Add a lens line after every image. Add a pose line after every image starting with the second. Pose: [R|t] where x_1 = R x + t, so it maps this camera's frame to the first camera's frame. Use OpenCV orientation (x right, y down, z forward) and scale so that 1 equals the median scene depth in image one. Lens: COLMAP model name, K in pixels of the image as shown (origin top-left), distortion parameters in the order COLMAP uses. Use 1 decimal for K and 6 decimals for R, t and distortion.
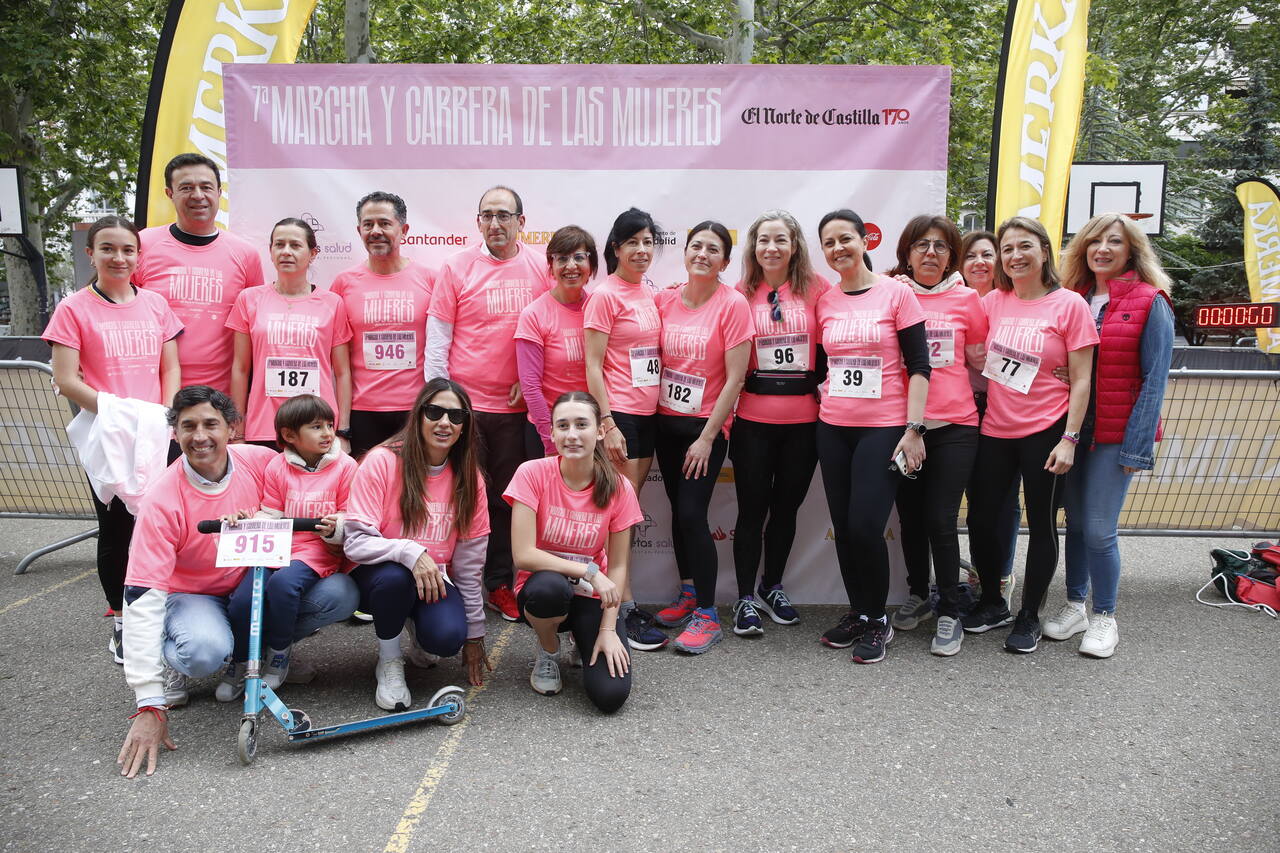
lens RADIAL K [[902.6, 0, 644.1], [0, 902.6, 421.6], [0, 0, 1]] dist [-0.089425, 0.073792]
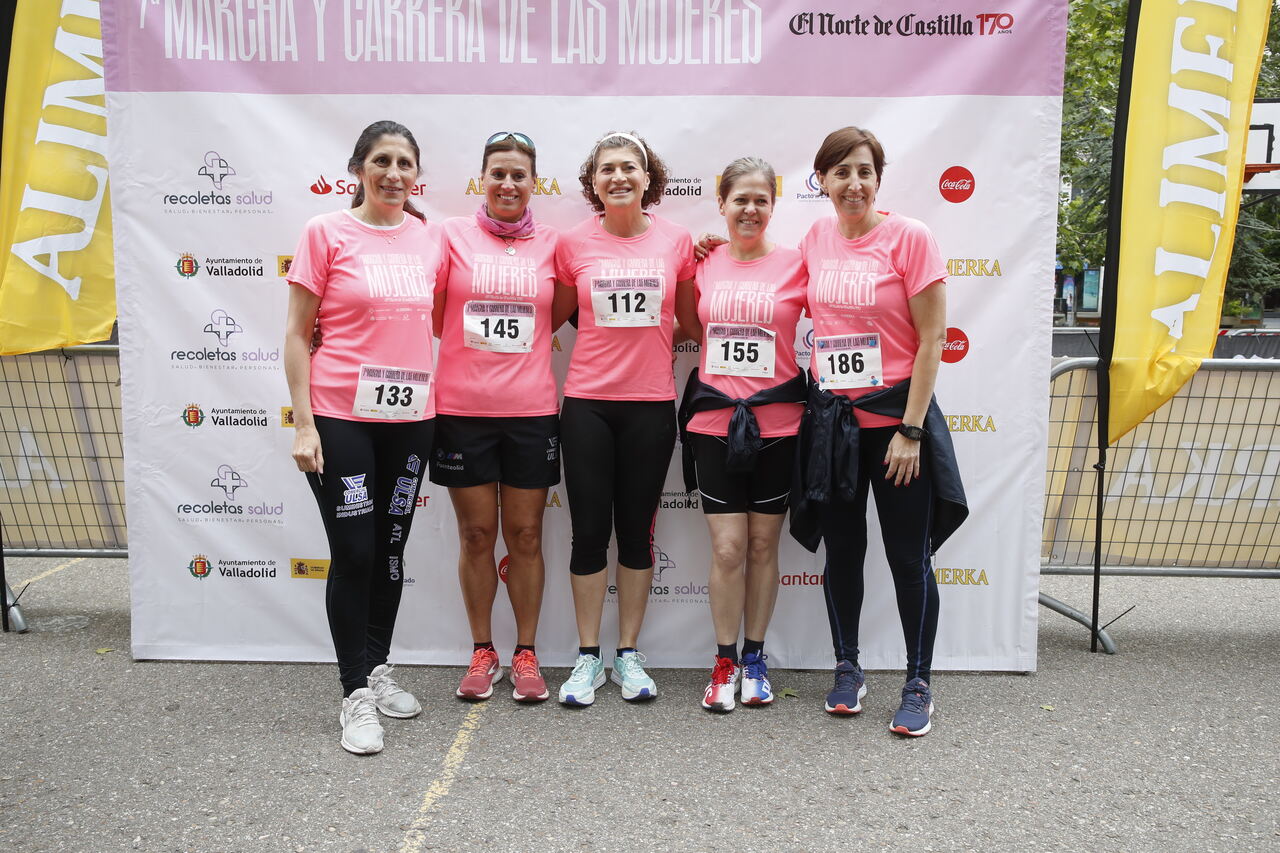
lens RADIAL K [[1014.9, 0, 637.0], [0, 1014.9, 420.5], [0, 0, 1]] dist [-0.069770, 0.080179]
pose [[0.999997, 0.001783, -0.001871, -0.017216], [-0.001772, 0.999981, 0.005848, -0.012098], [0.001881, -0.005845, 0.999981, 0.149358]]
